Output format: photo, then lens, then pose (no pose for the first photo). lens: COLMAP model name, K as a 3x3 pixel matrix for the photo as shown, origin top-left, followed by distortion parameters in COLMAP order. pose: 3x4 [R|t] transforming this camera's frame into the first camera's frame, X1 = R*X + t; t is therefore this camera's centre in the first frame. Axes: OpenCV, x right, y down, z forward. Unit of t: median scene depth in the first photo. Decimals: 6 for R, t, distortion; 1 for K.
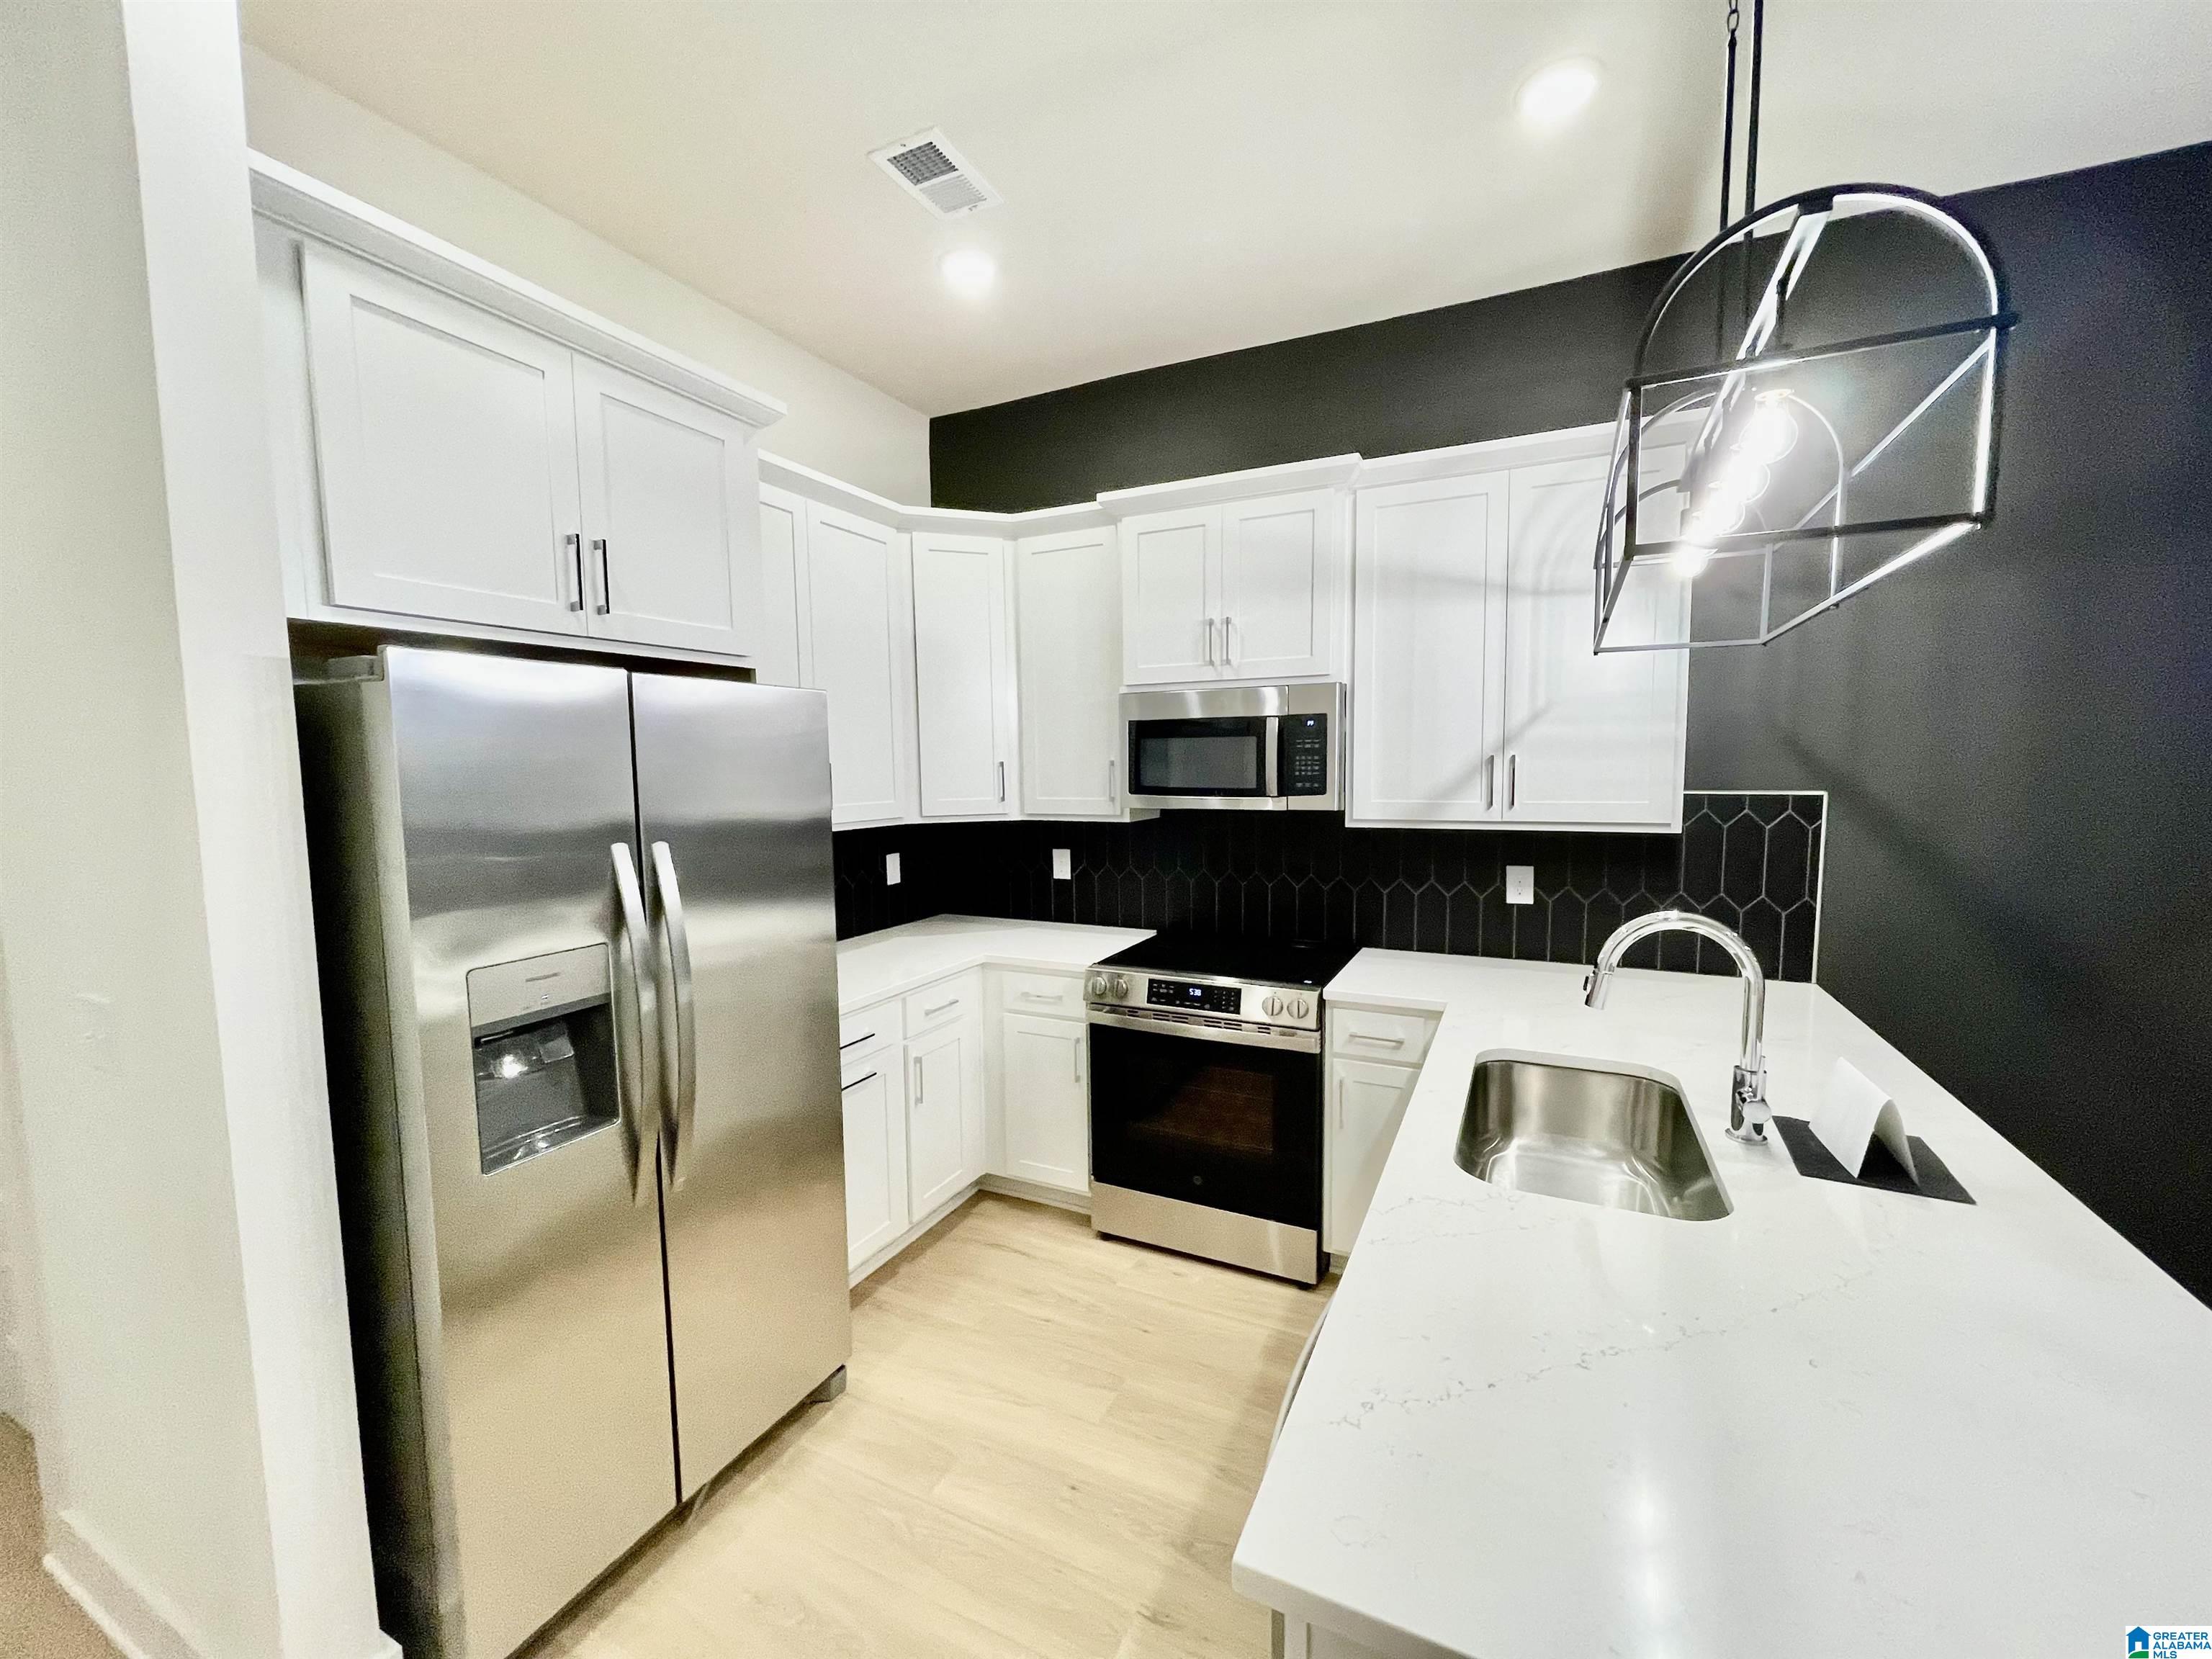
lens RADIAL K [[894.0, 0, 1102.3], [0, 894.0, 837.7], [0, 0, 1]] dist [-0.000205, -0.000224]
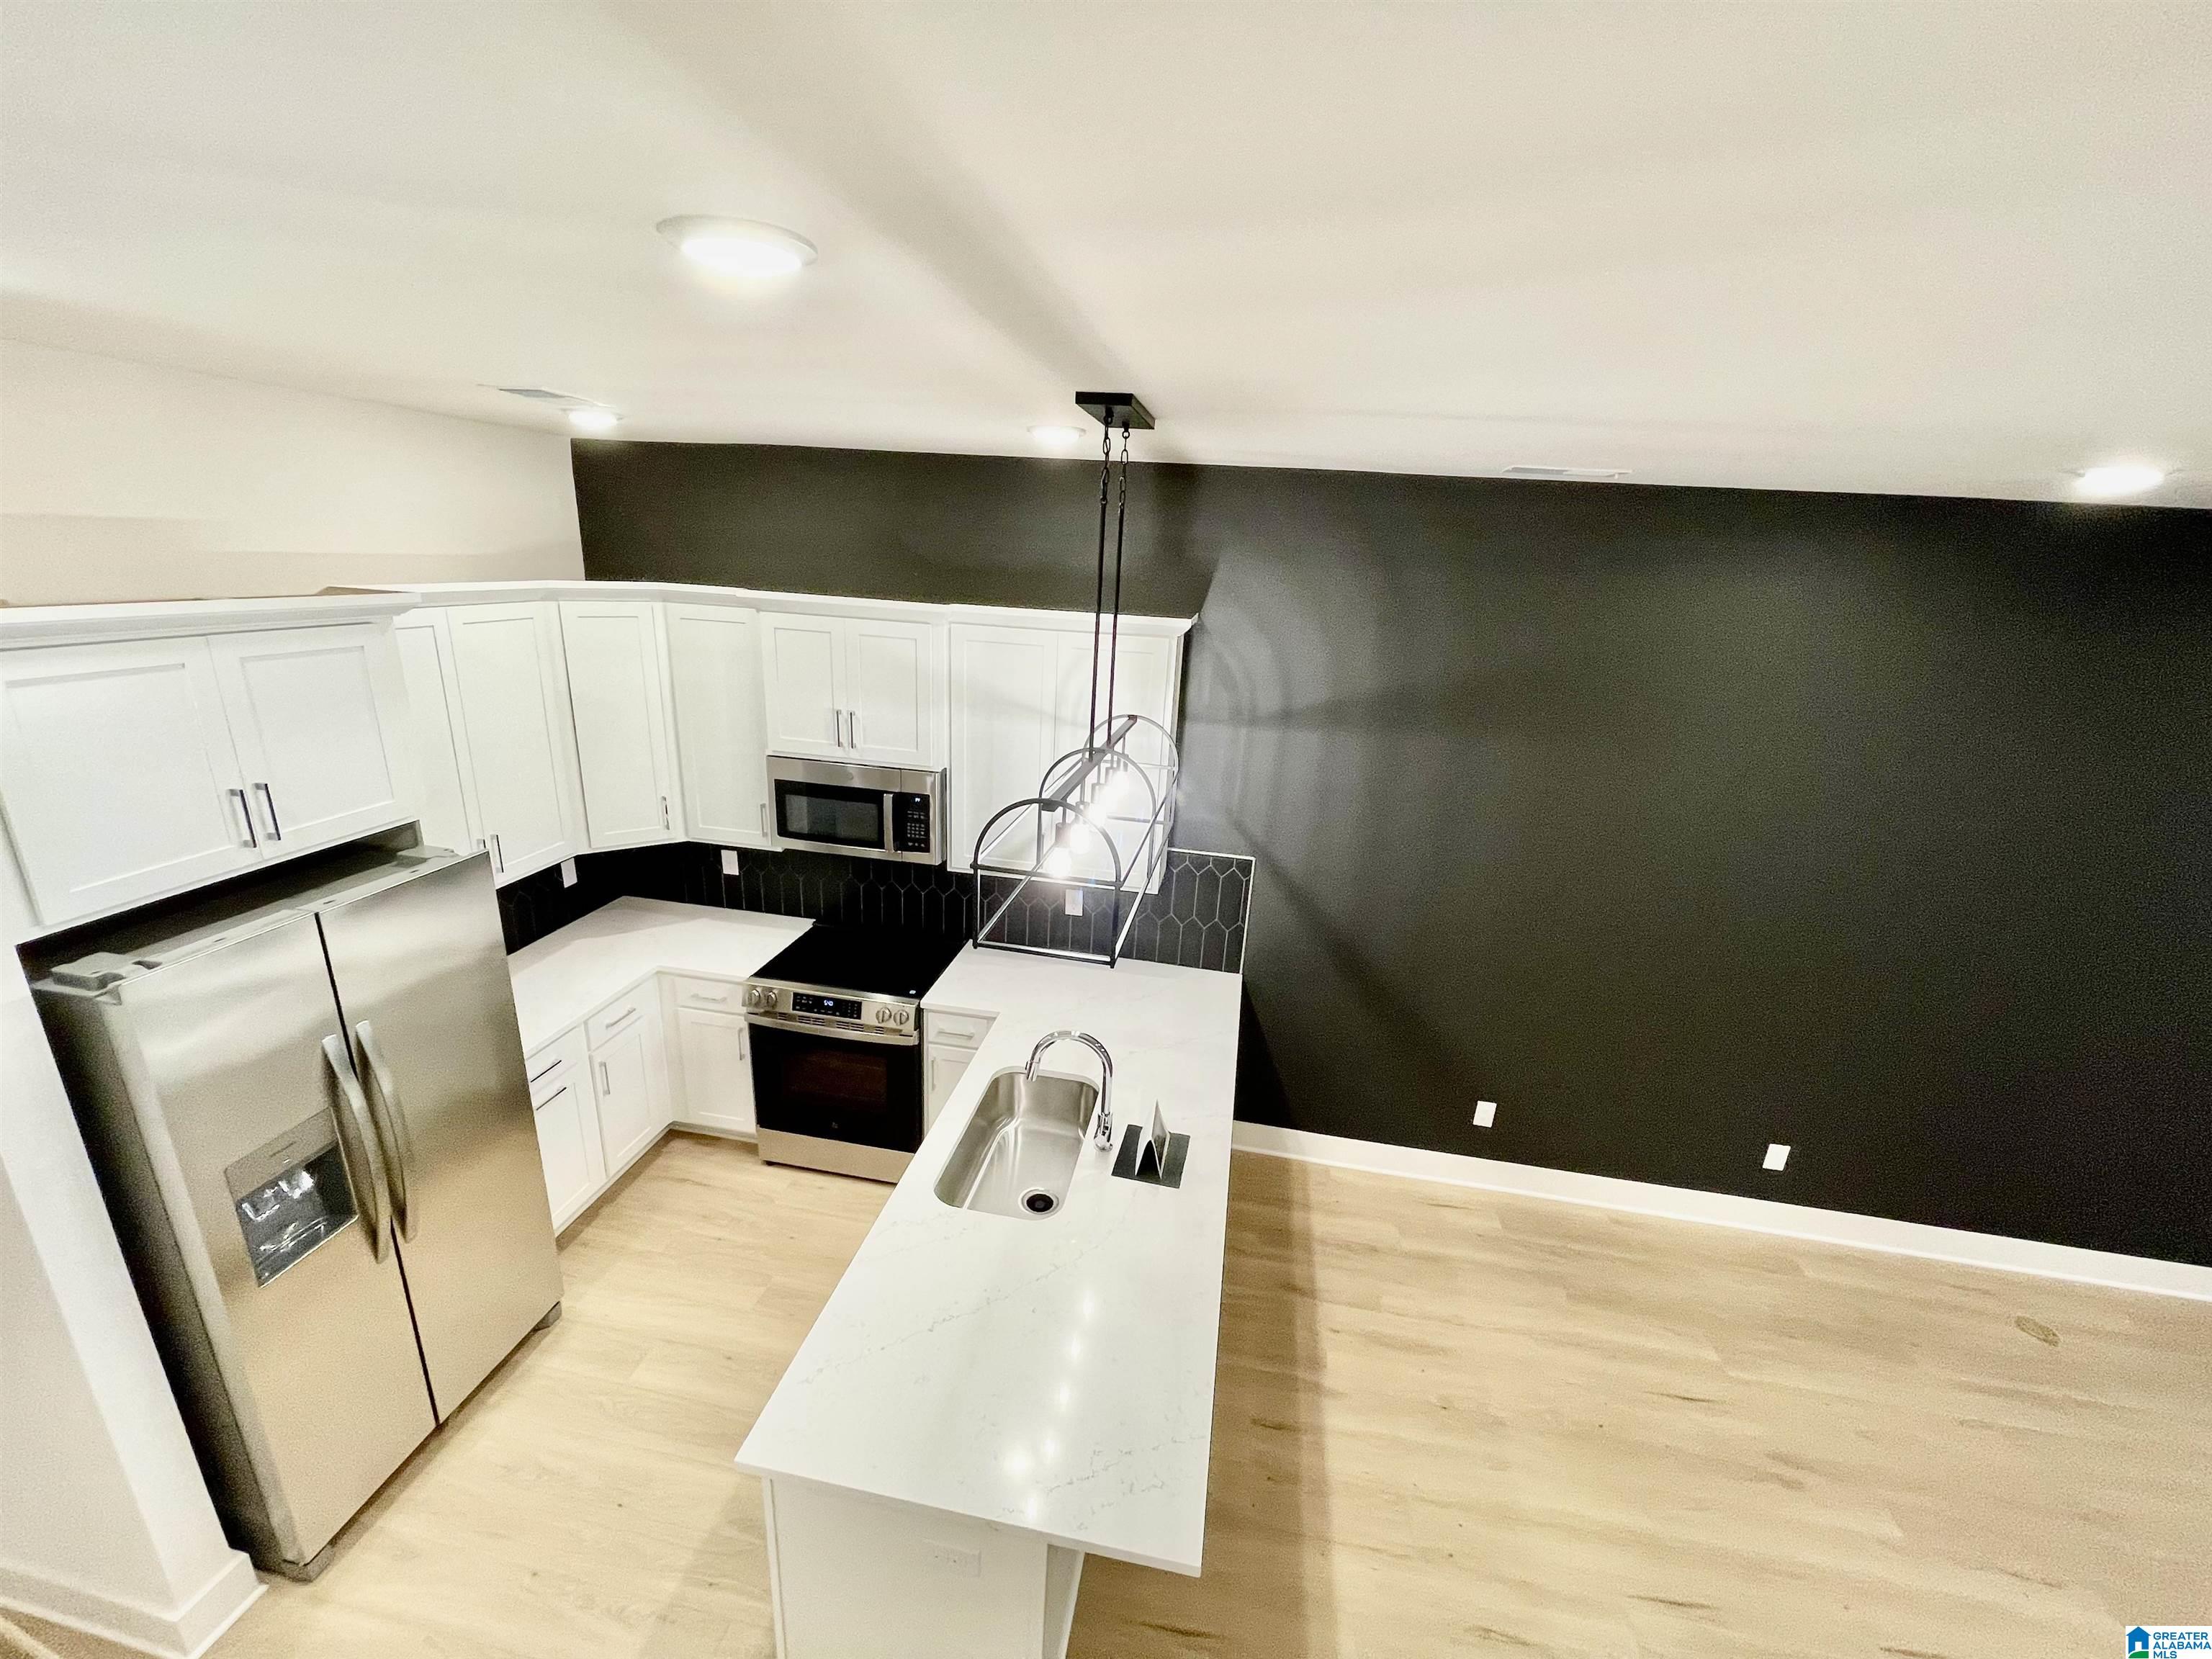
lens RADIAL K [[894.0, 0, 1100.1], [0, 894.0, 835.6], [0, 0, 1]] dist [-0.000205, -0.000224]
pose [[0.958709, -0.024366, 0.283345, 0.122053], [-0.042455, 0.972897, 0.227310, -0.398493], [-0.281204, -0.229953, 0.931690, -0.311891]]
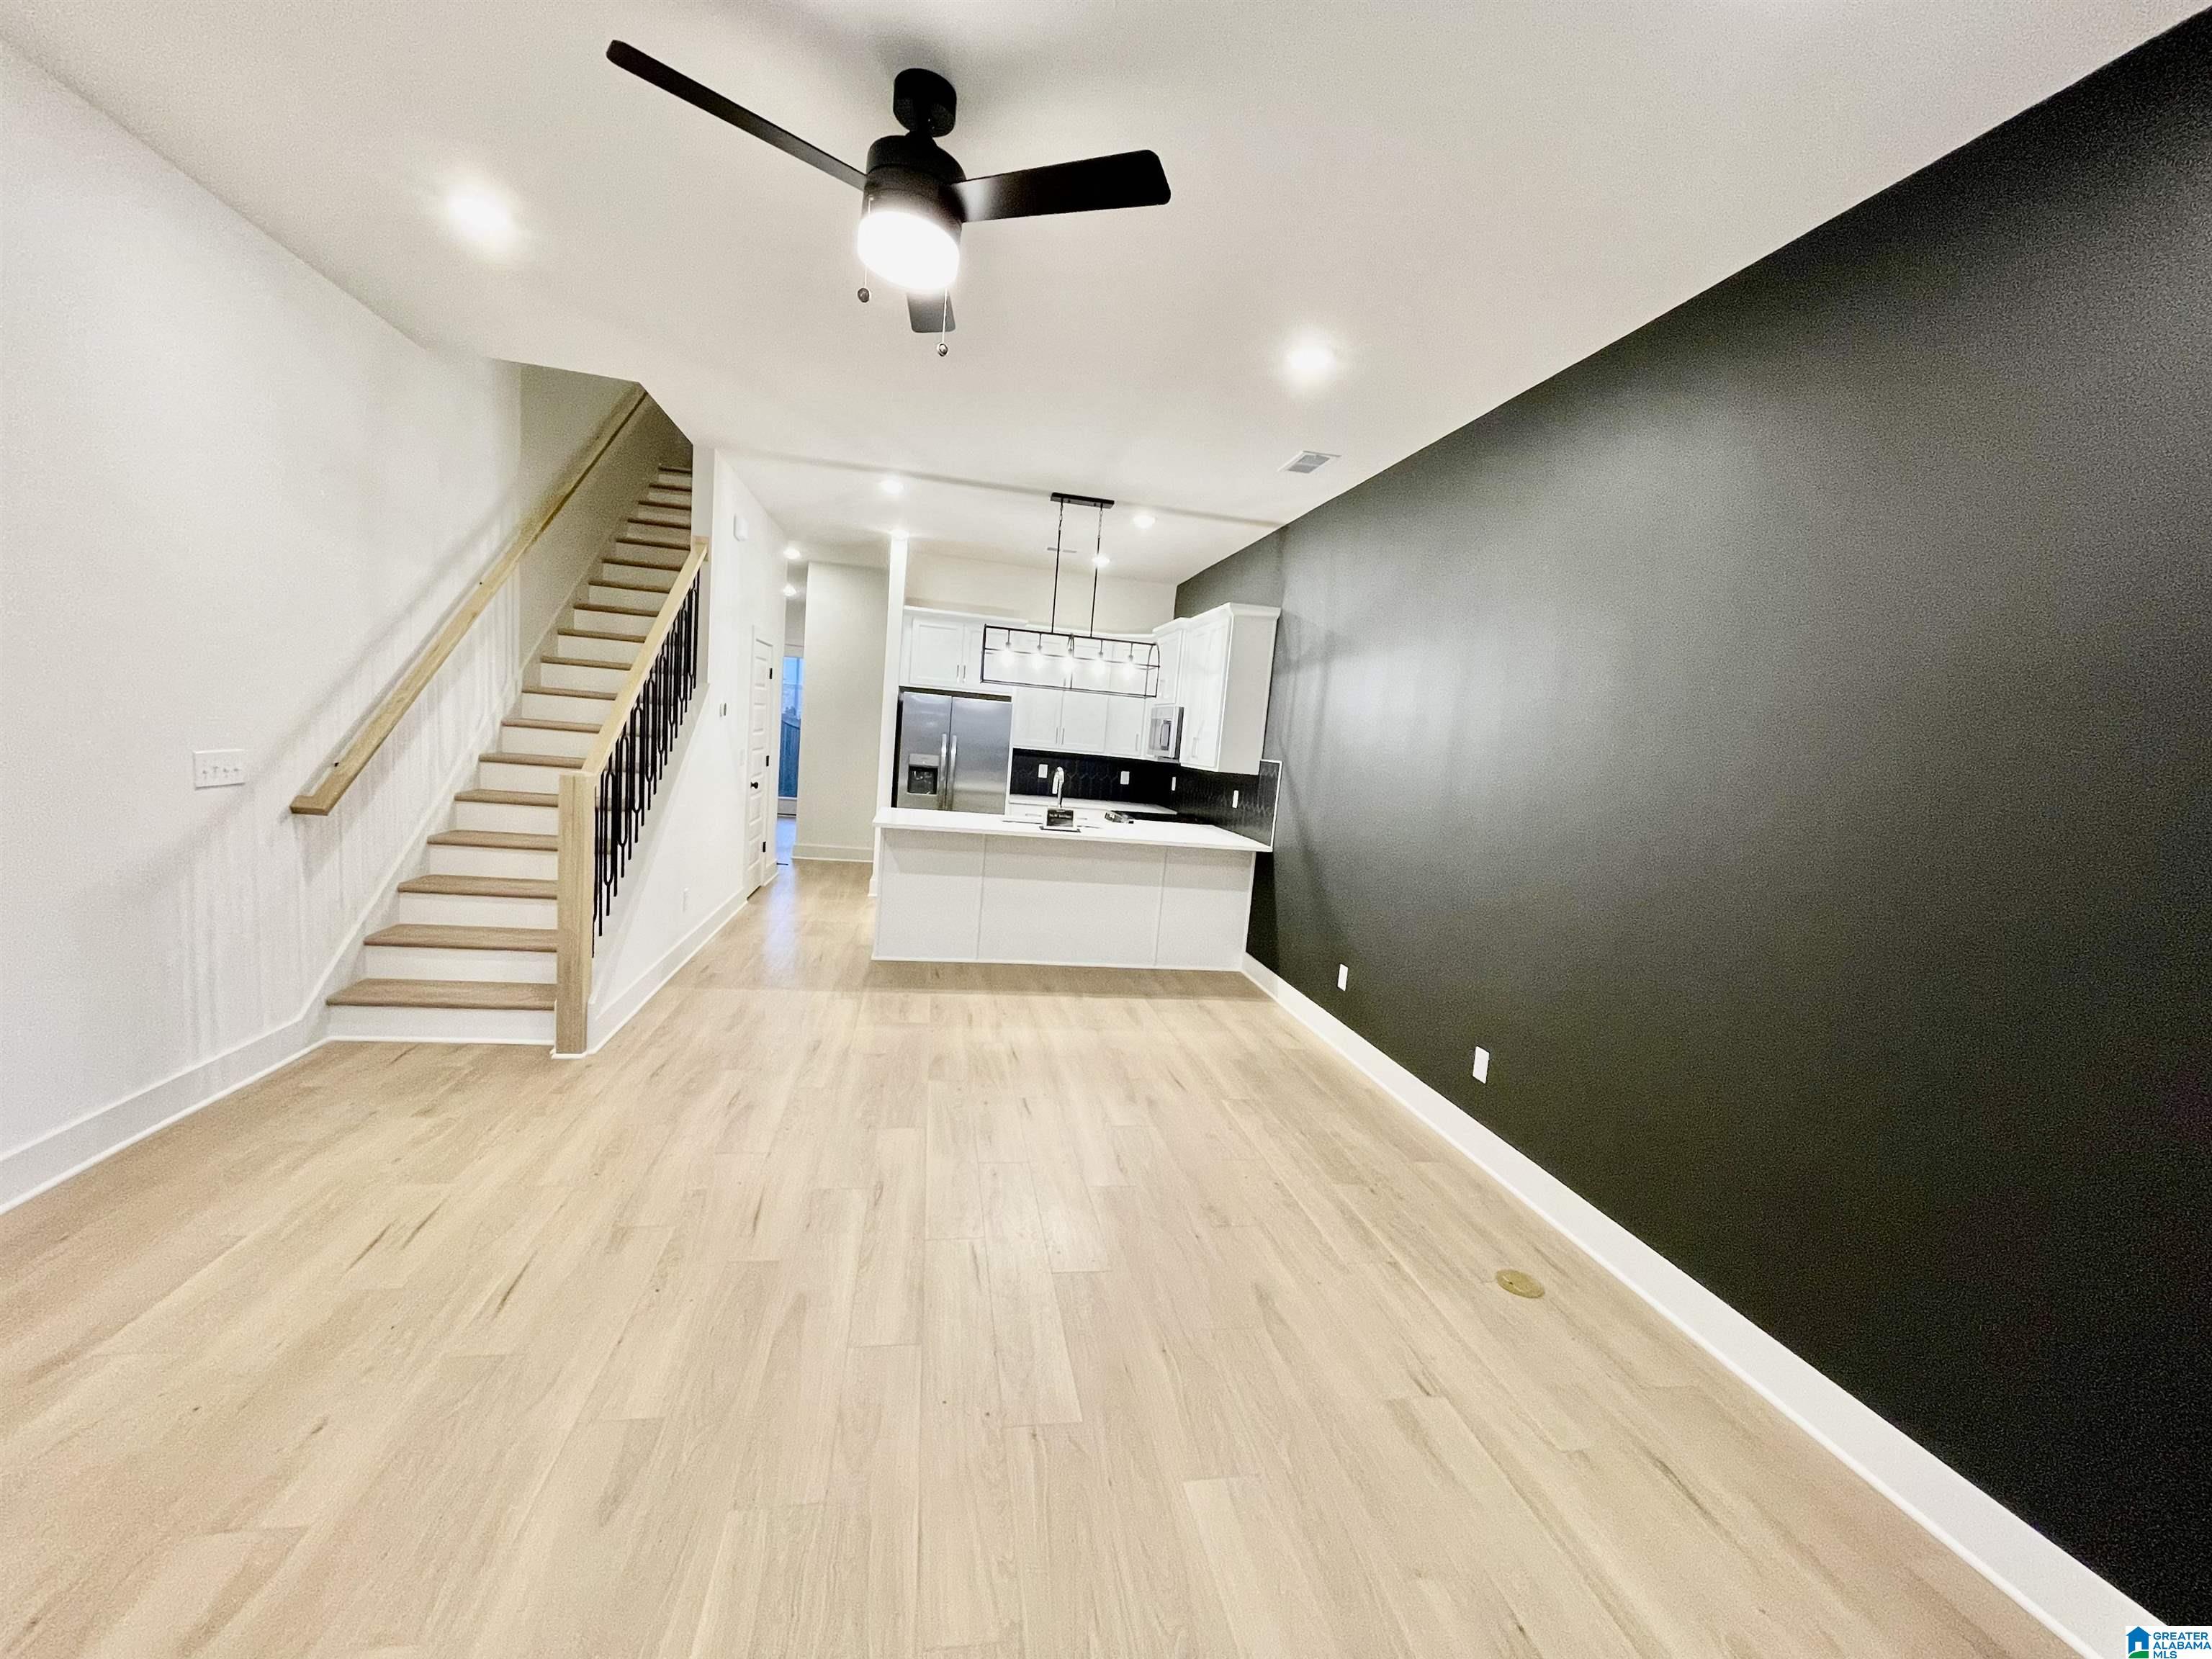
lens RADIAL K [[894.0, 0, 1107.0], [0, 894.0, 826.2], [0, 0, 1]] dist [-0.000205, -0.000224]
pose [[0.599960, 0.139379, -0.787795, 2.211287], [-0.154220, 0.986387, 0.057065, 0.045700], [0.785025, 0.087257, 0.613288, -0.672543]]
